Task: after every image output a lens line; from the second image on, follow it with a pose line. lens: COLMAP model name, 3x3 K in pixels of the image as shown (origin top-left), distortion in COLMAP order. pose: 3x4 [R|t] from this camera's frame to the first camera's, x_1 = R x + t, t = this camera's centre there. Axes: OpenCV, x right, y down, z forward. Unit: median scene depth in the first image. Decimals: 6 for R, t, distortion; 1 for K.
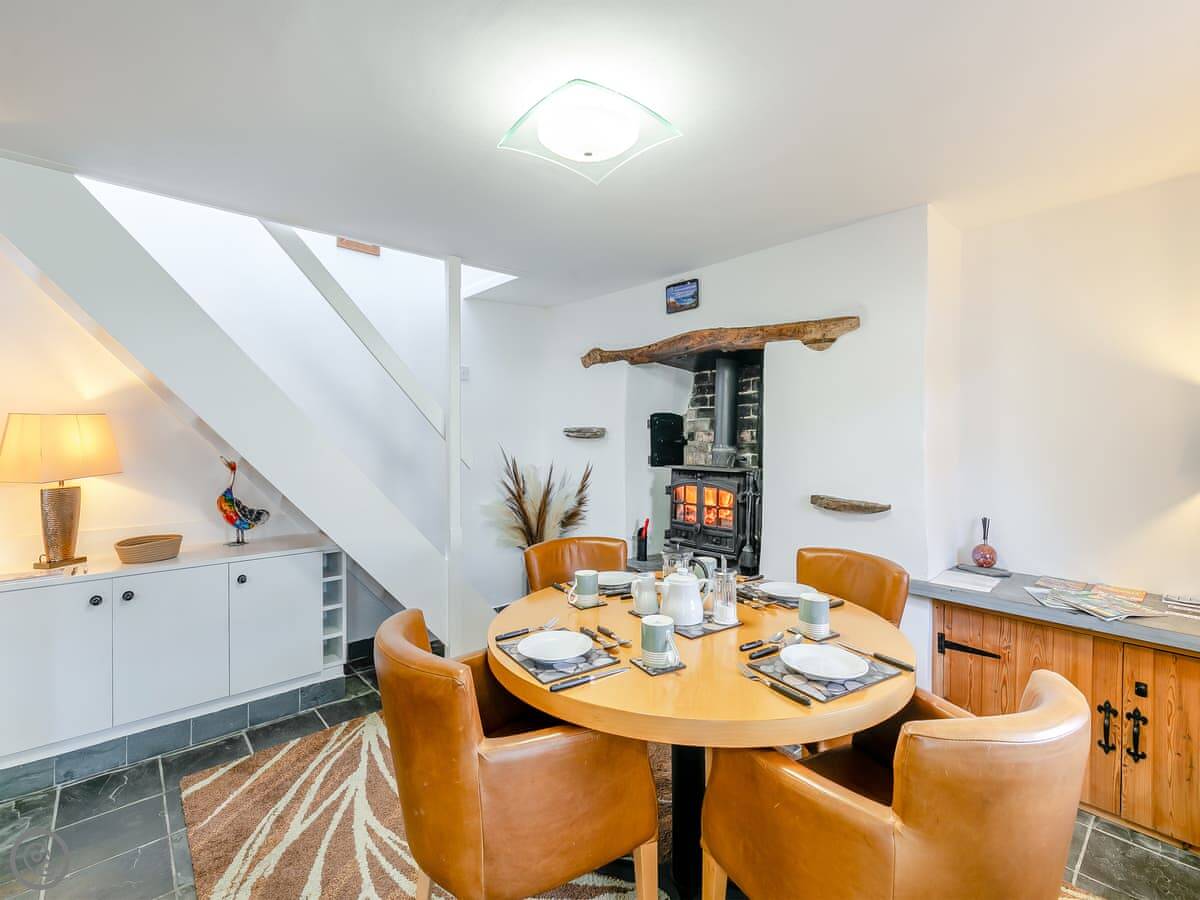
lens RADIAL K [[547.7, 0, 601.3], [0, 547.7, 439.0], [0, 0, 1]] dist [-0.002169, -0.000413]
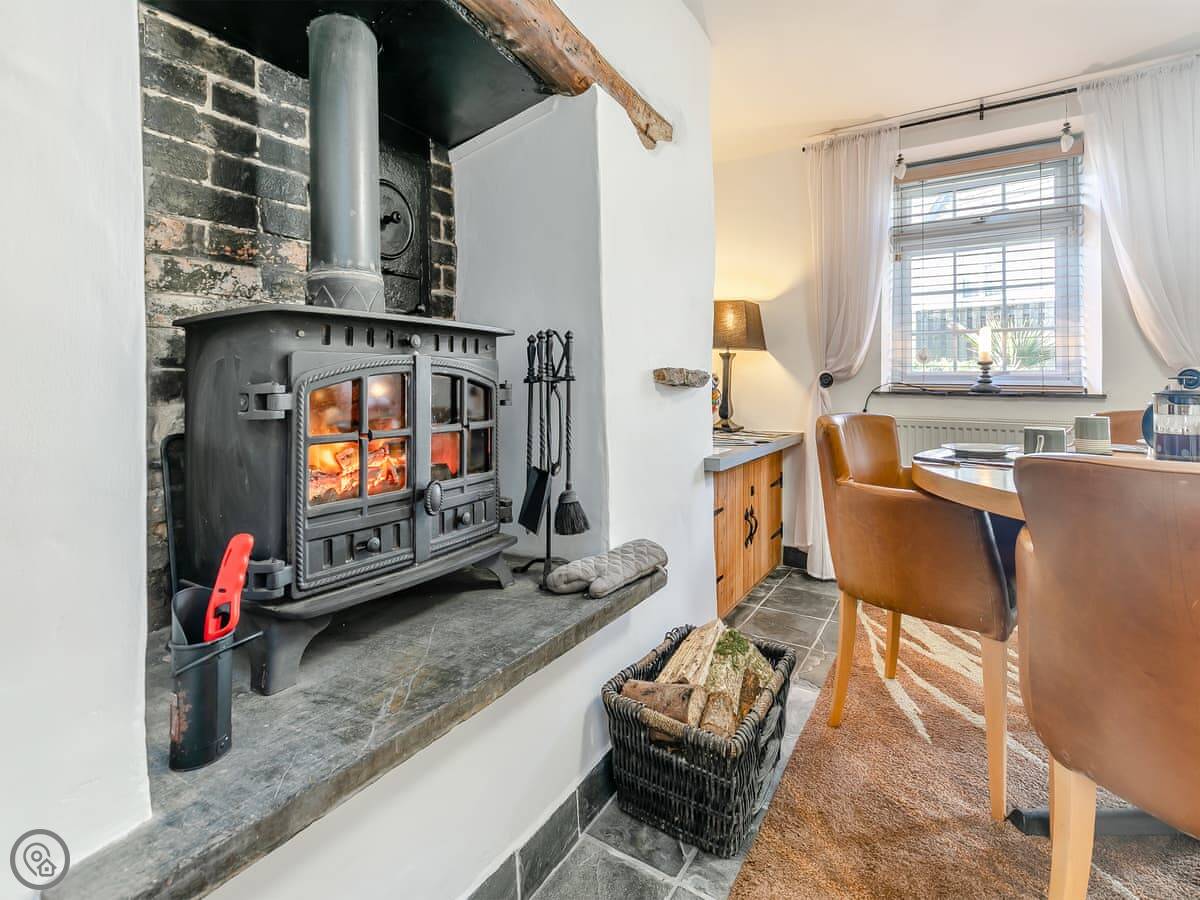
lens RADIAL K [[573.3, 0, 604.4], [0, 573.3, 364.5], [0, 0, 1]] dist [0.000890, -0.000169]
pose [[-0.279974, 0.027924, 0.959601, -0.190428], [0.009784, 0.999608, -0.026234, 0.092639], [-0.959958, 0.002044, -0.280138, 1.009340]]
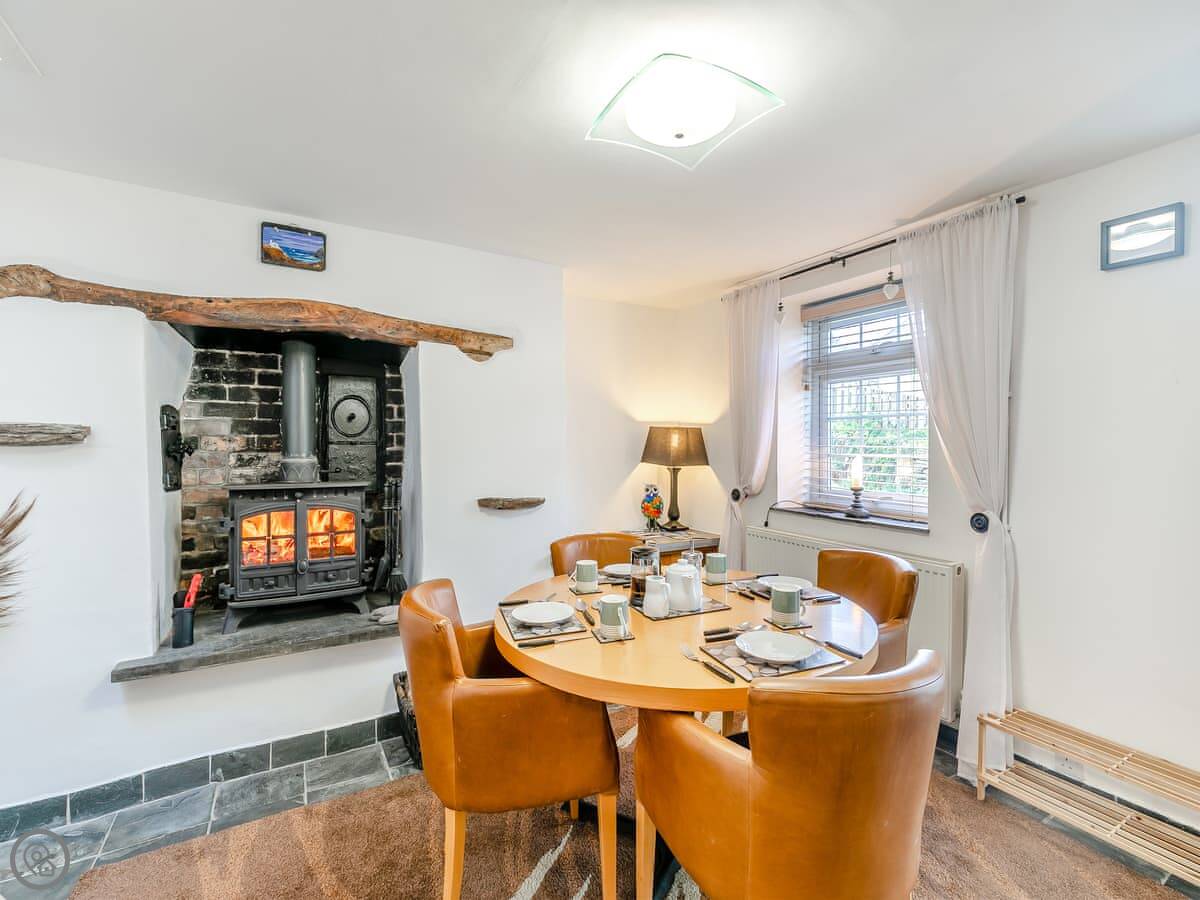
lens RADIAL K [[528.6, 0, 584.8], [0, 528.6, 445.8], [0, 0, 1]] dist [-0.002981, -0.000941]
pose [[0.199502, -0.000349, 0.979897, -0.451490], [0.005310, 0.999986, -0.000725, 0.002097], [-0.979883, 0.005348, 0.199501, 0.487276]]
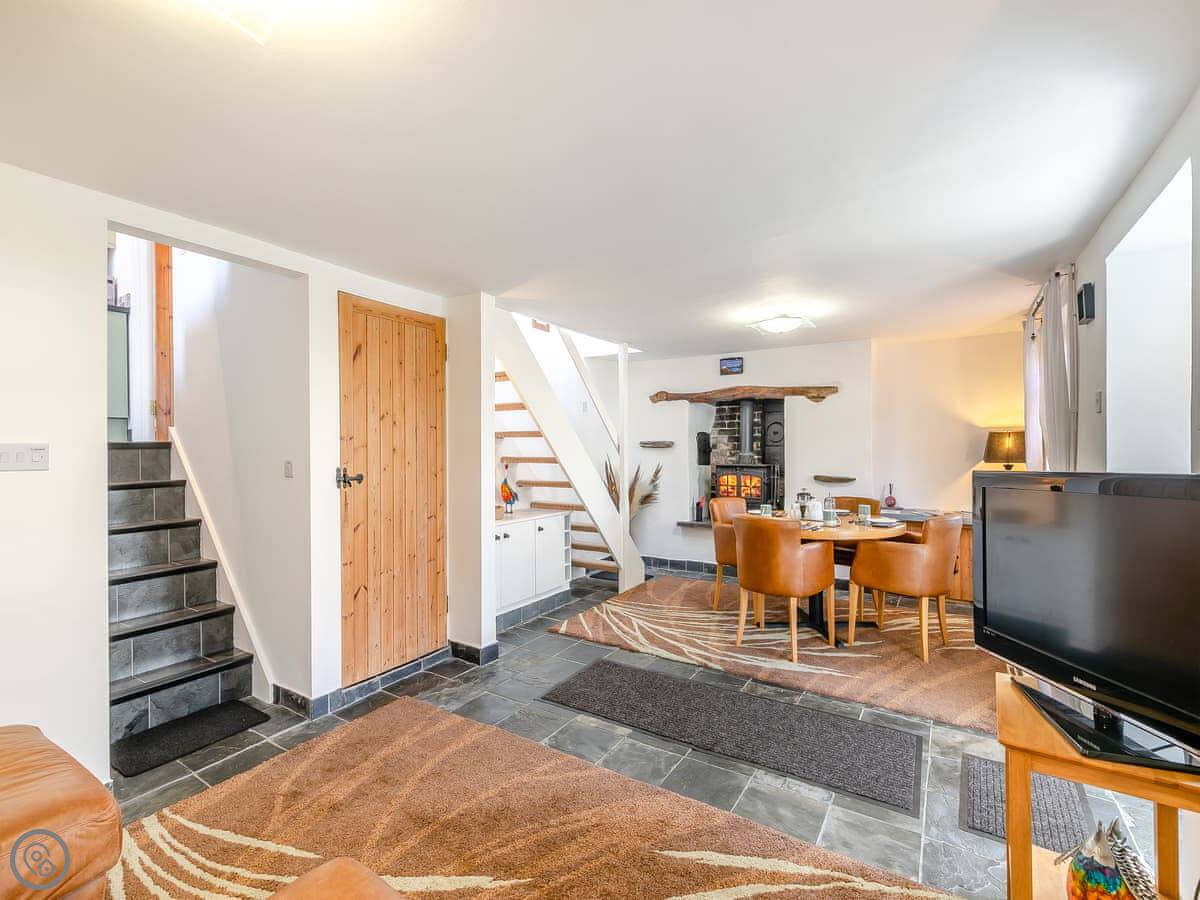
lens RADIAL K [[548.6, 0, 600.0], [0, 548.6, 450.0], [0, 0, 1]] dist [0.001823, 0.000012]
pose [[0.964420, -0.006922, 0.264283, -0.716288], [0.006720, 0.999976, 0.001667, 0.001354], [-0.264288, 0.000169, 0.964444, -0.573105]]
